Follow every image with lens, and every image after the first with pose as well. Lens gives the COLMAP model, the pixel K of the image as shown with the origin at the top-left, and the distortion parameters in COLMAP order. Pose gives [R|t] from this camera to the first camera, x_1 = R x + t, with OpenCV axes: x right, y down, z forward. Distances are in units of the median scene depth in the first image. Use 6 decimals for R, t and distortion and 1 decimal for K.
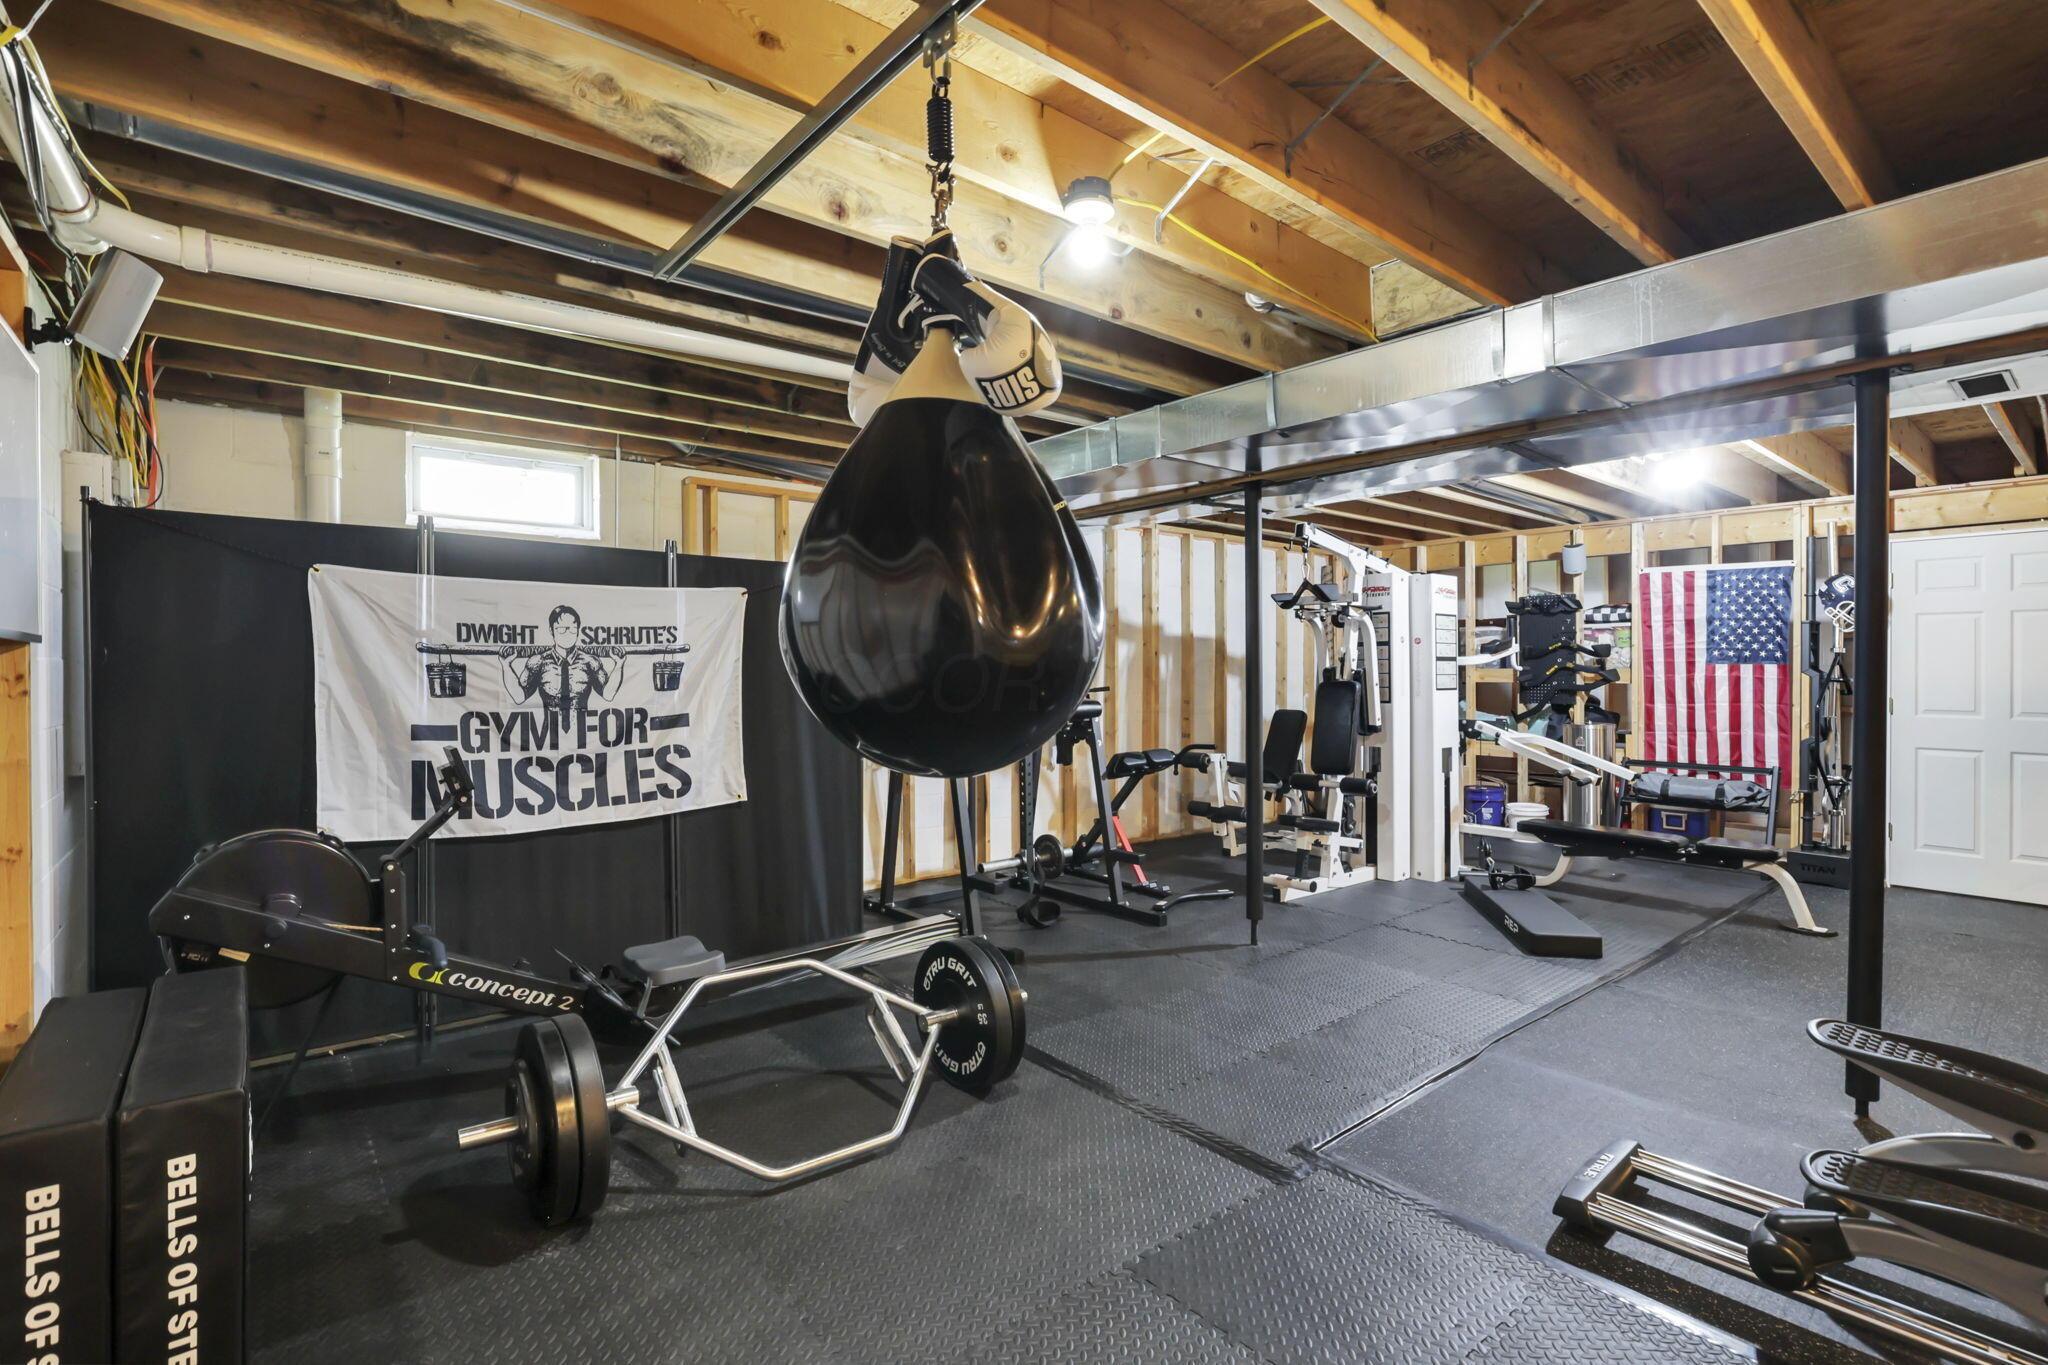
lens RADIAL K [[939.3, 0, 1019.8], [0, 939.3, 677.8], [0, 0, 1]] dist [-0.031446, 0.001498]
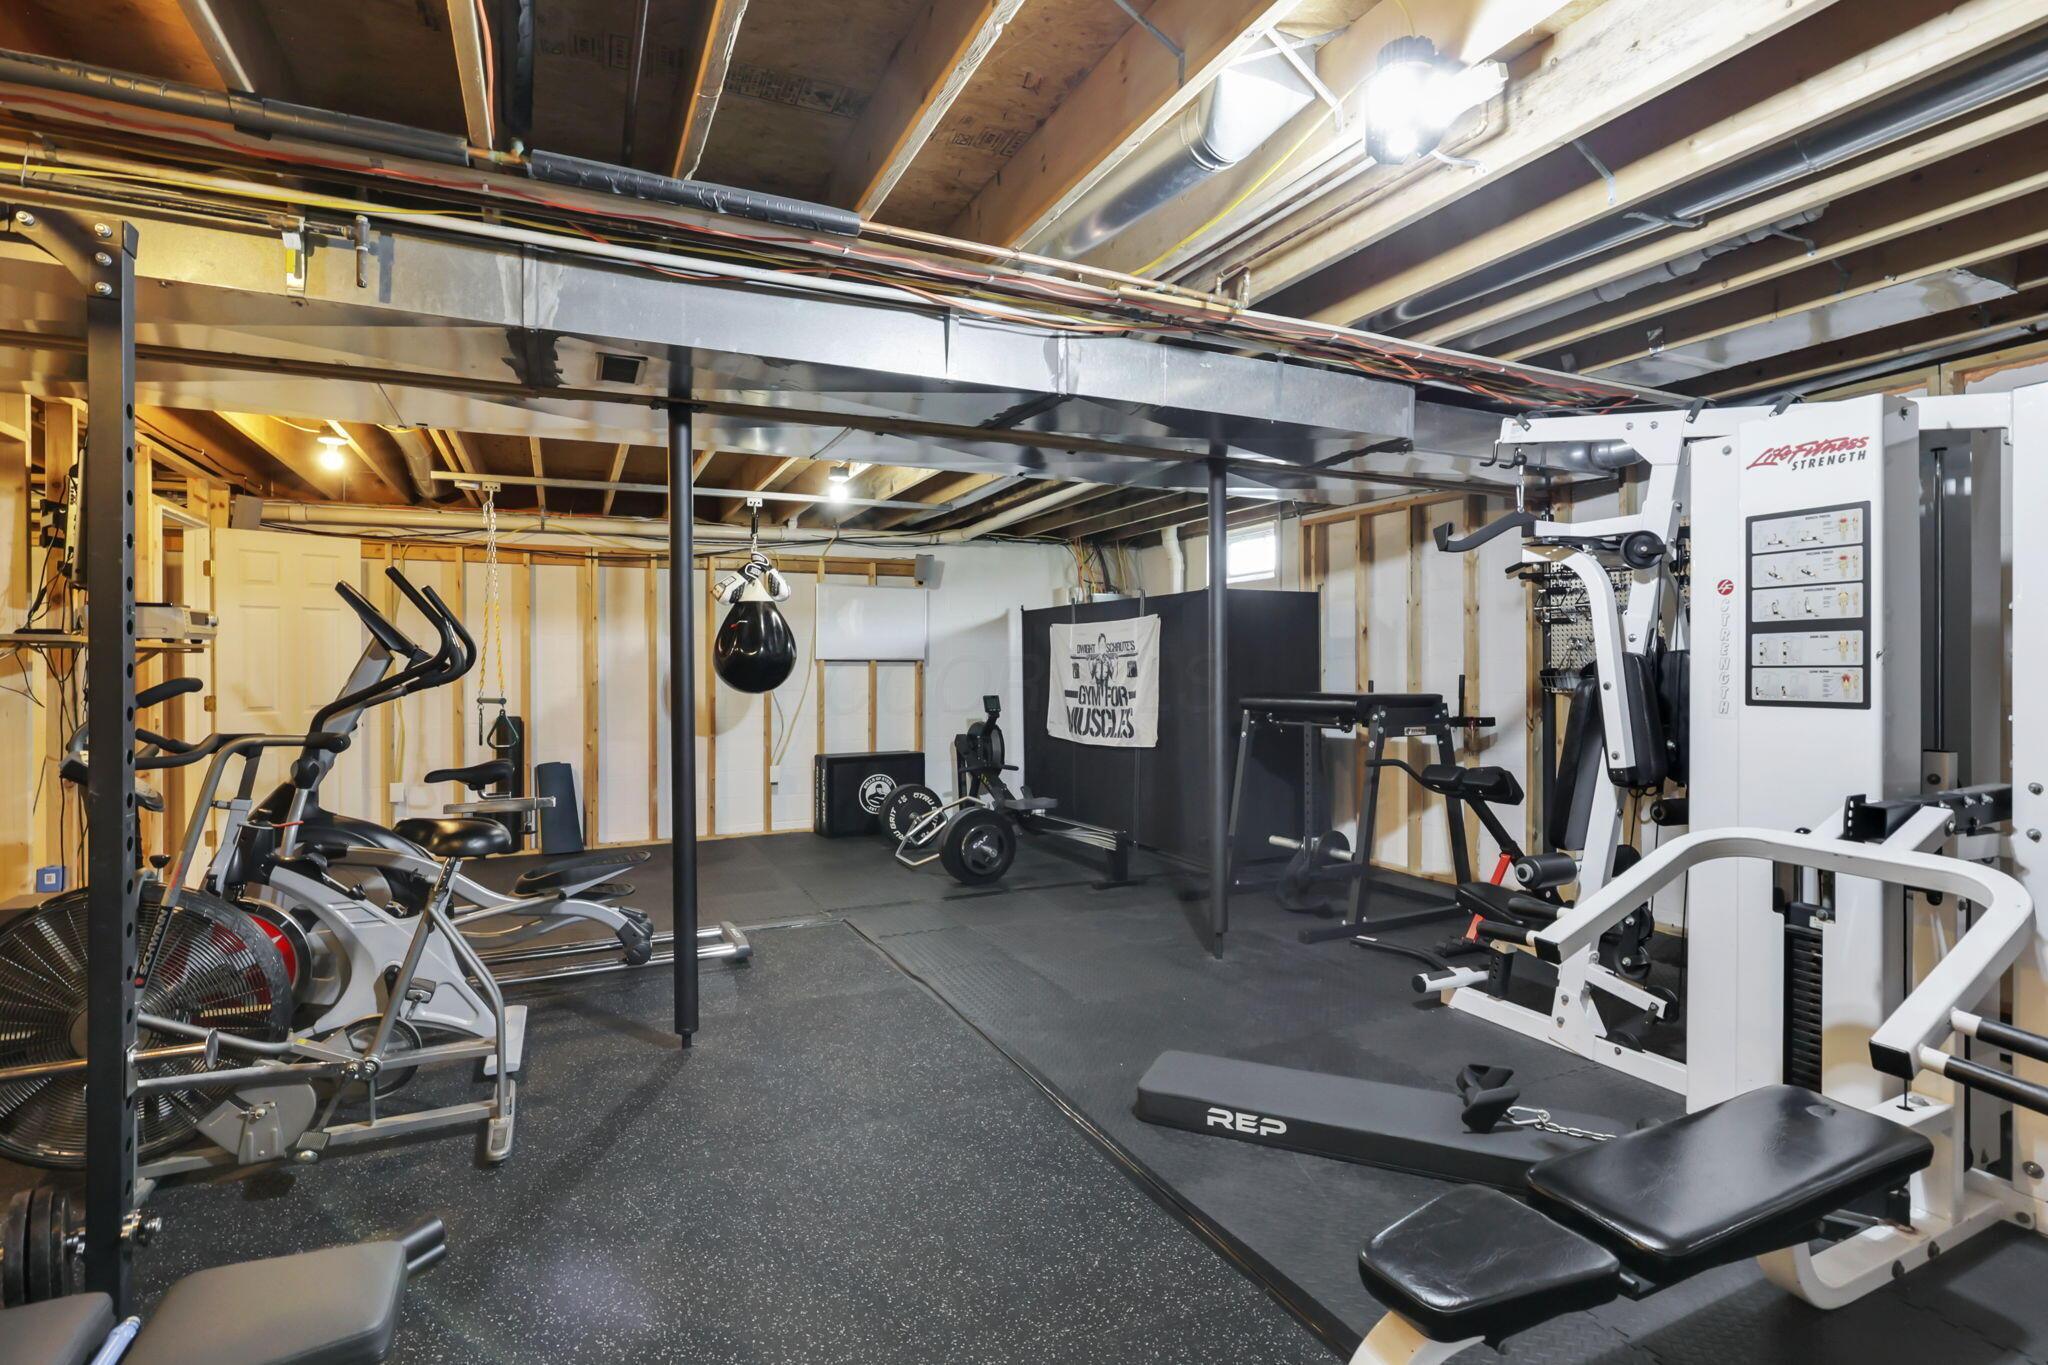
lens RADIAL K [[939.3, 0, 1016.2], [0, 939.3, 674.8], [0, 0, 1]] dist [-0.031446, 0.001498]
pose [[-0.219738, 0.006775, -0.975535, 1.491748], [-0.001234, 0.999973, 0.007222, -0.003750], [0.975558, 0.002790, -0.219723, 1.251257]]
